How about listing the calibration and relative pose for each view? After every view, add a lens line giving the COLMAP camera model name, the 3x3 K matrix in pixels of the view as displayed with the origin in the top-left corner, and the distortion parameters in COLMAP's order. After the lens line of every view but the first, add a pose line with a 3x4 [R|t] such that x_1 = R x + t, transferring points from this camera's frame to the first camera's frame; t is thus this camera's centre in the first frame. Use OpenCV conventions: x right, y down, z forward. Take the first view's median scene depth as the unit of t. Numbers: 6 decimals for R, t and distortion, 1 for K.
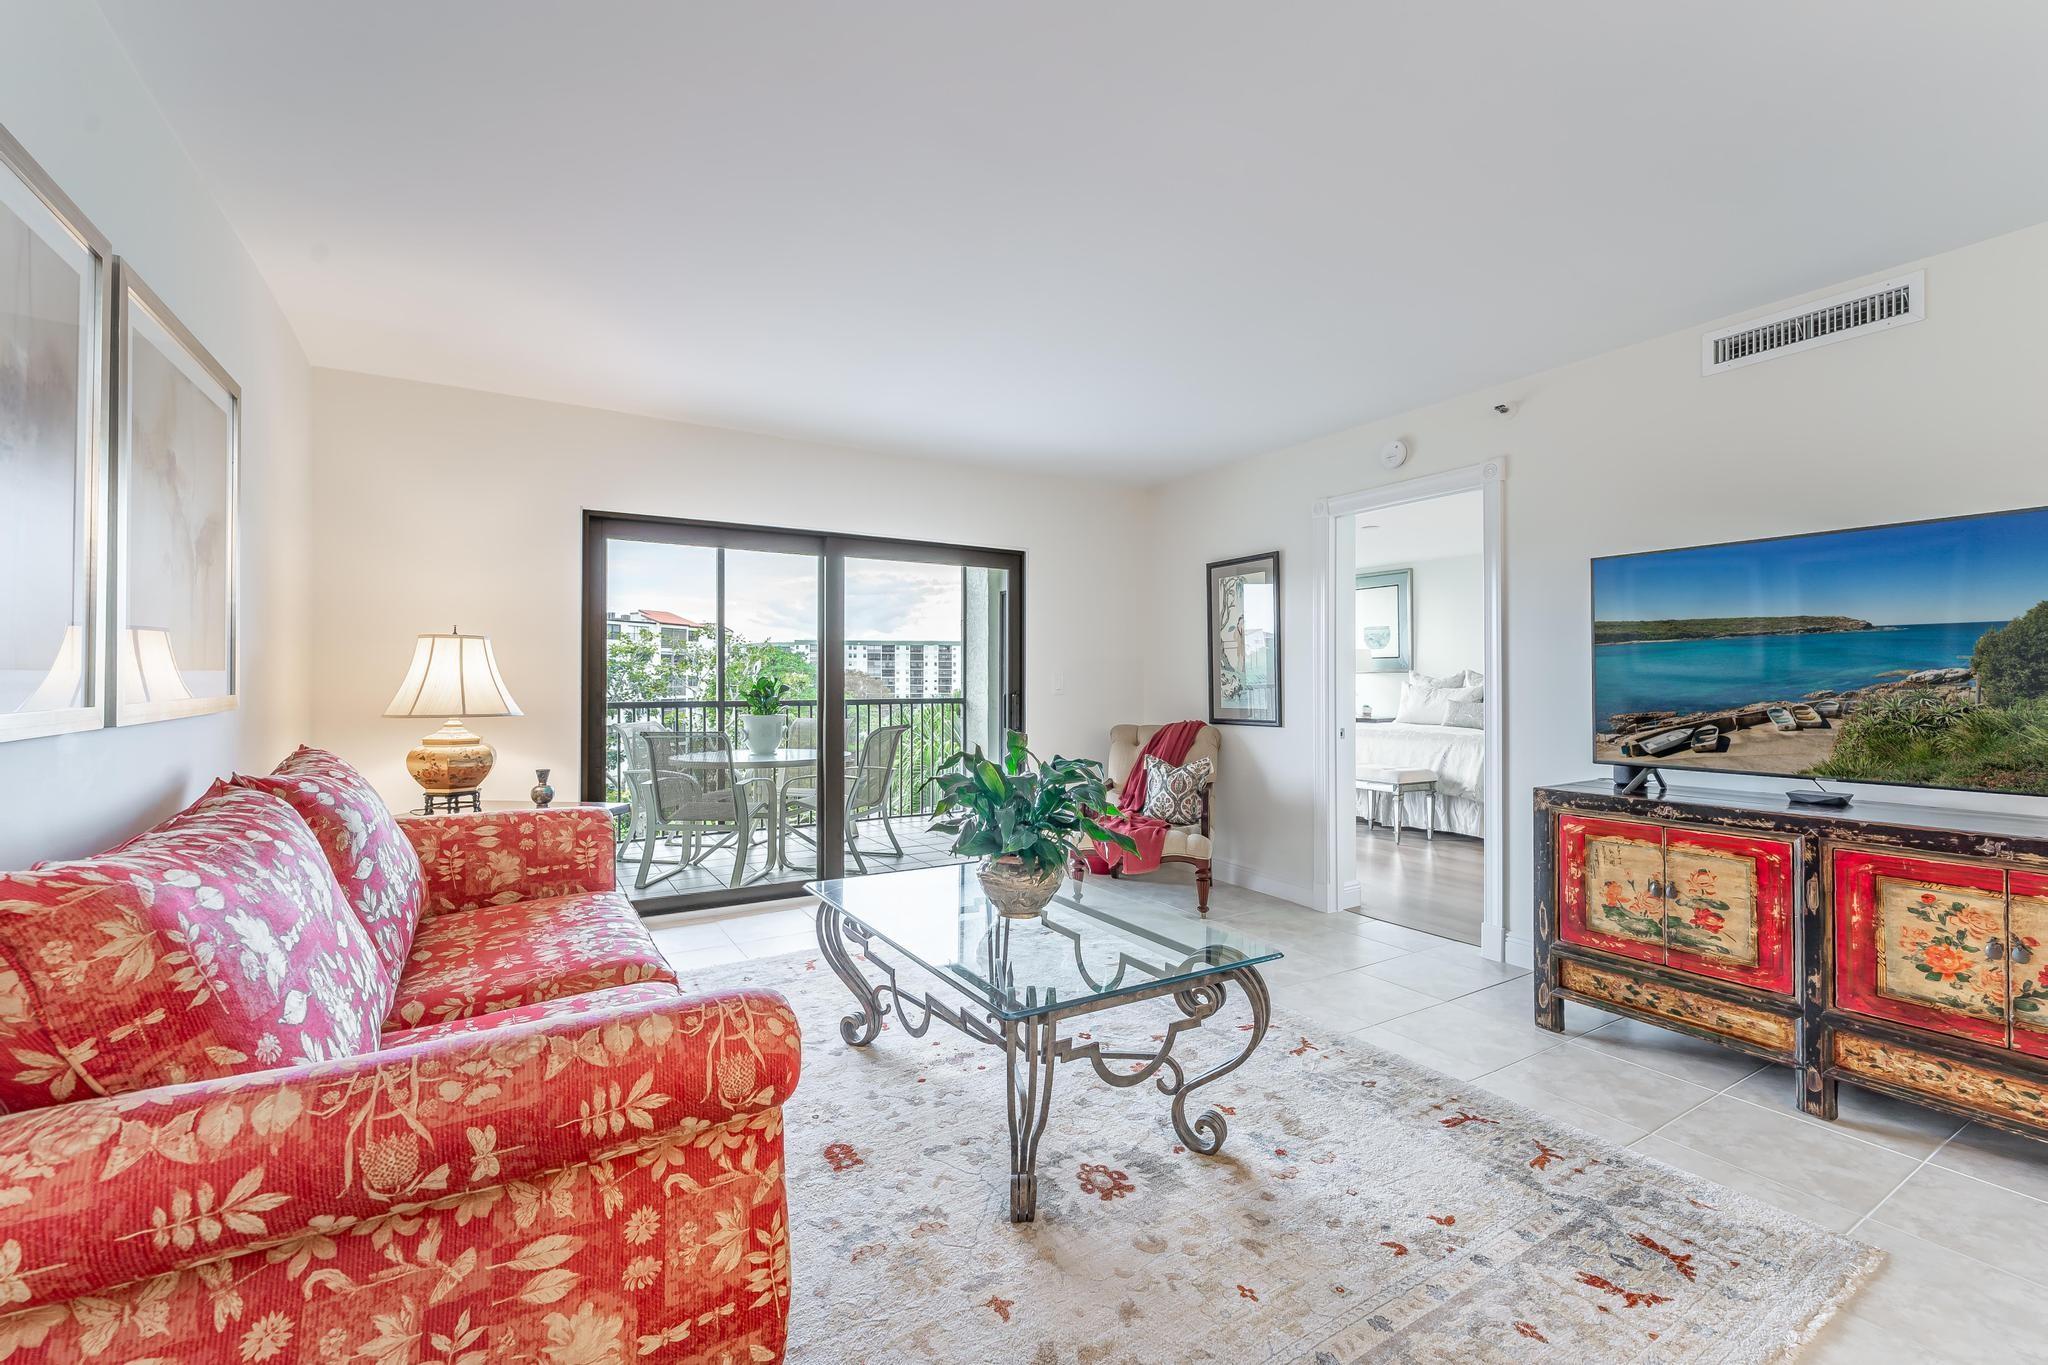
lens RADIAL K [[869.6, 0, 1024.5], [0, 869.6, 672.2], [0, 0, 1]] dist [-0.002520, -0.000198]
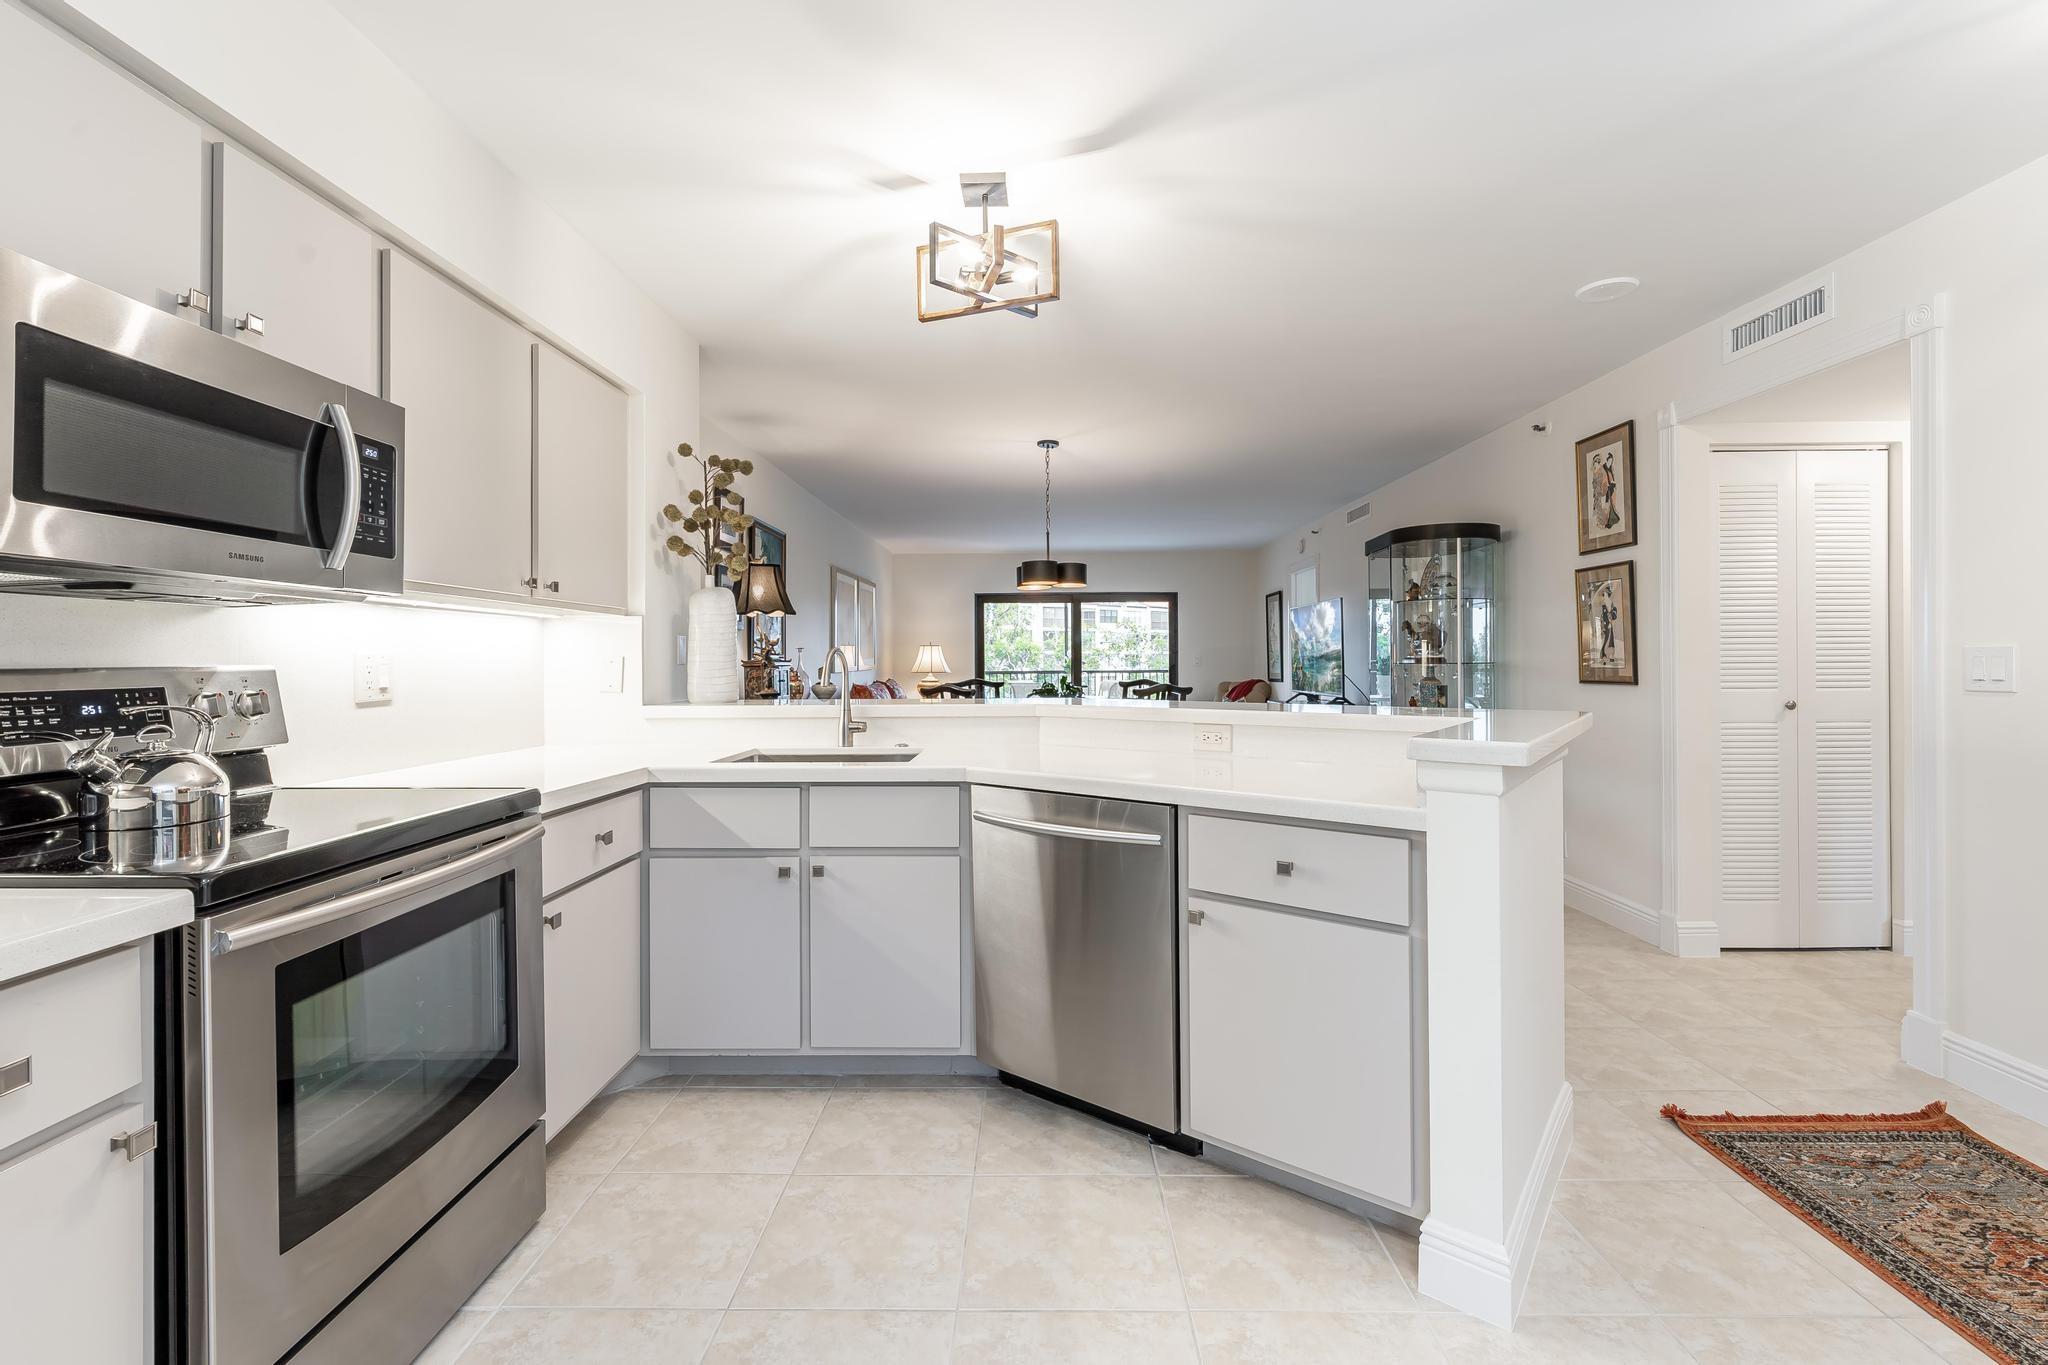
lens RADIAL K [[880.9, 0, 1021.1], [0, 880.9, 658.7], [0, 0, 1]] dist [-0.002441, -0.000148]
pose [[0.844318, -0.007394, -0.535791, 0.979589], [0.013169, 0.999889, 0.006953, -0.010903], [0.535680, -0.012927, 0.844322, -1.103747]]
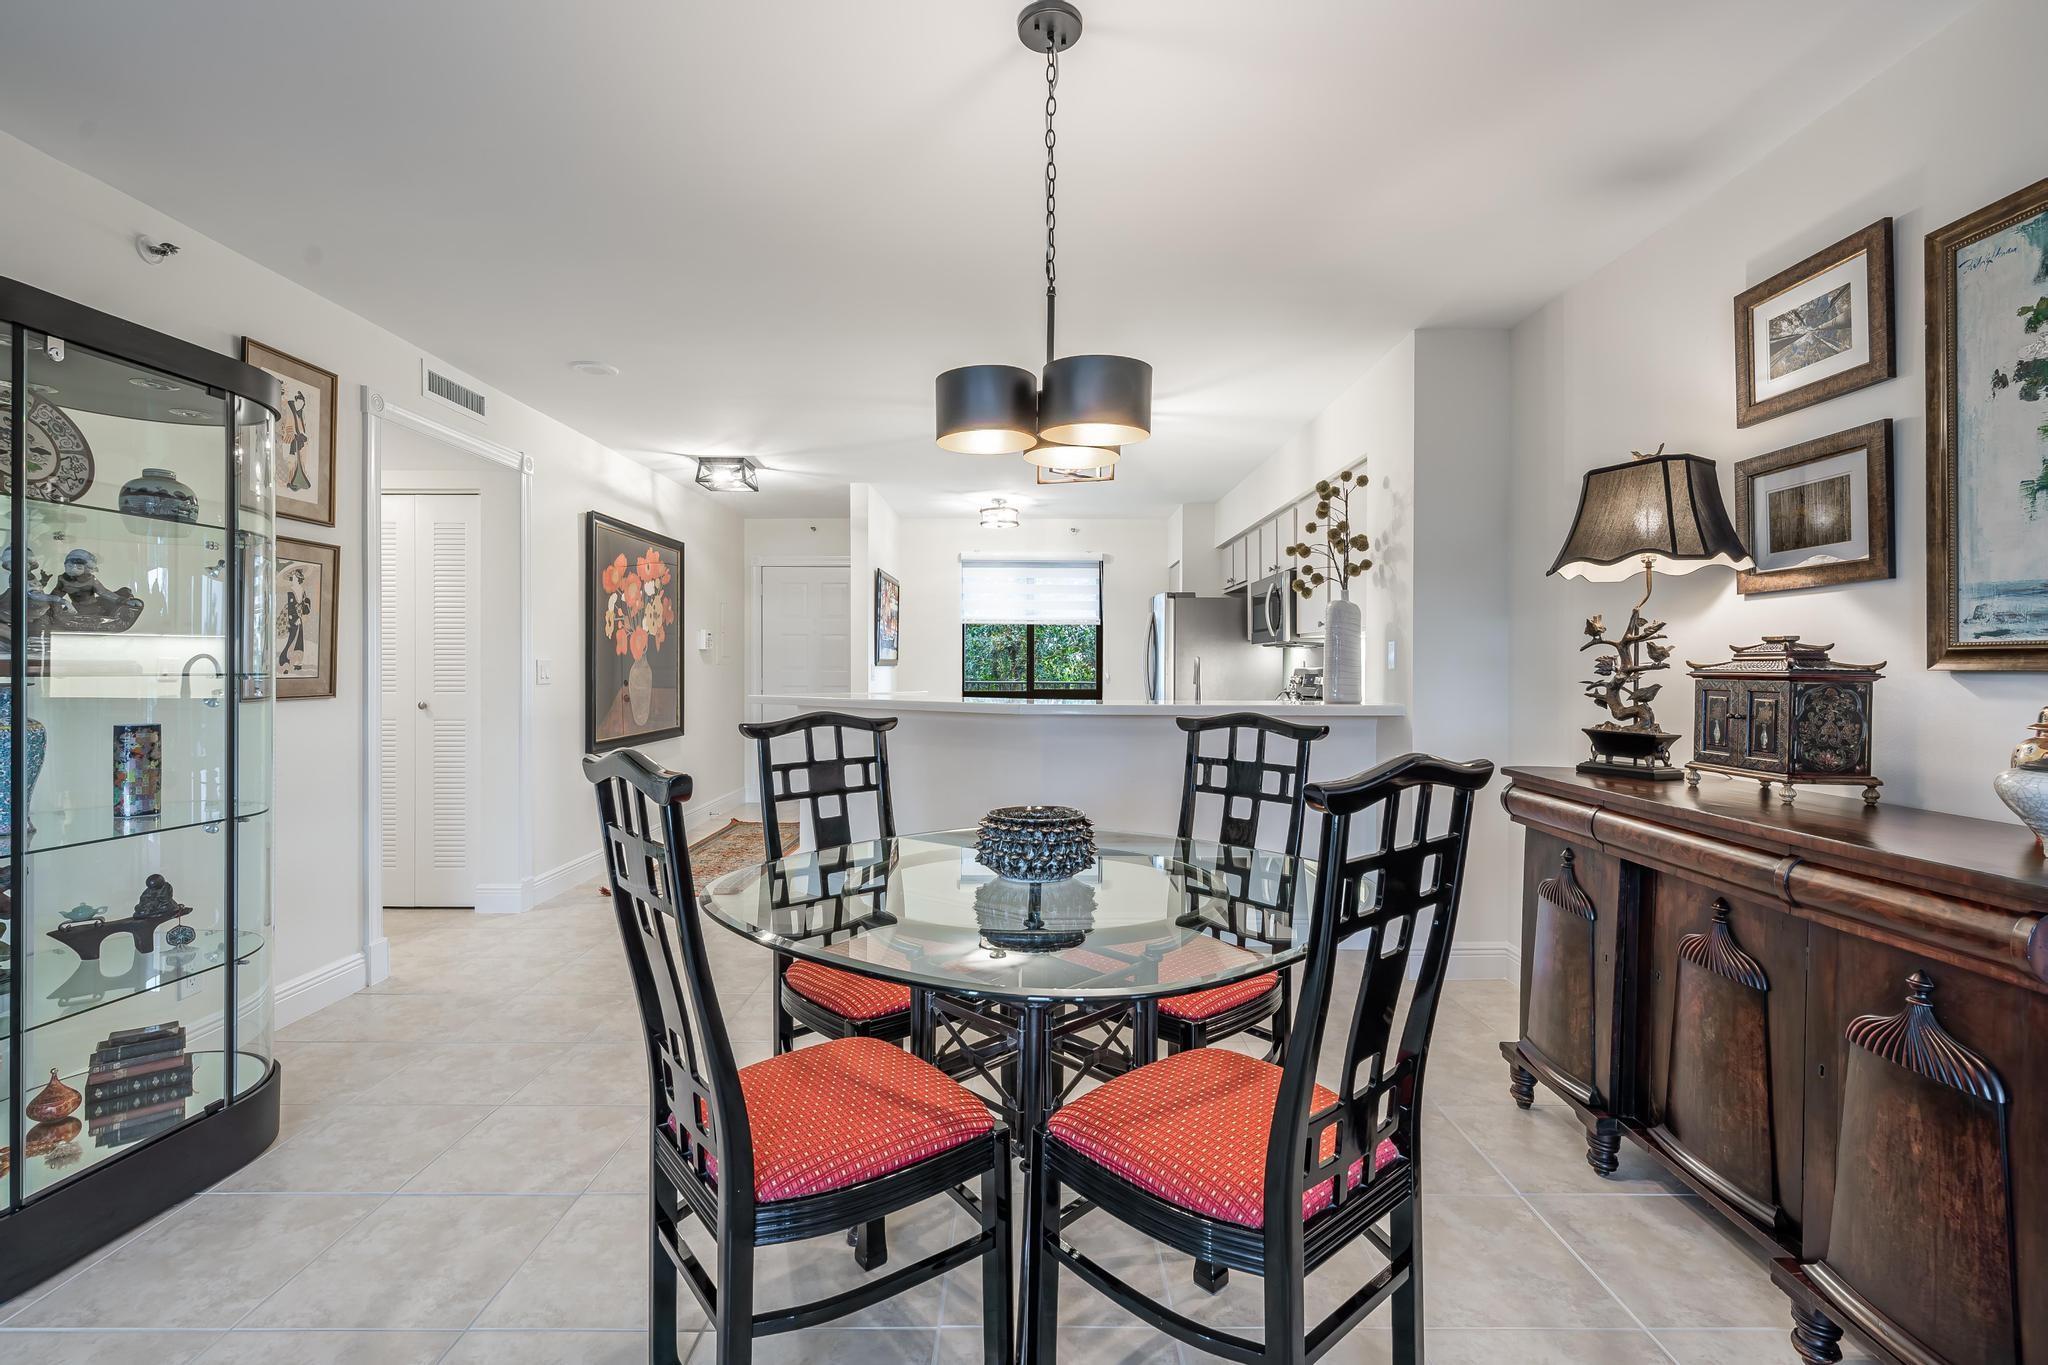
lens RADIAL K [[921.0, 0, 1024.1], [0, 921.0, 674.5], [0, 0, 1]] dist [0.000008, -0.000829]
pose [[-0.853363, -0.008410, 0.521250, 0.114480], [-0.010636, 0.999943, -0.001279, 0.006075], [-0.521209, -0.006635, -0.853403, 0.373909]]
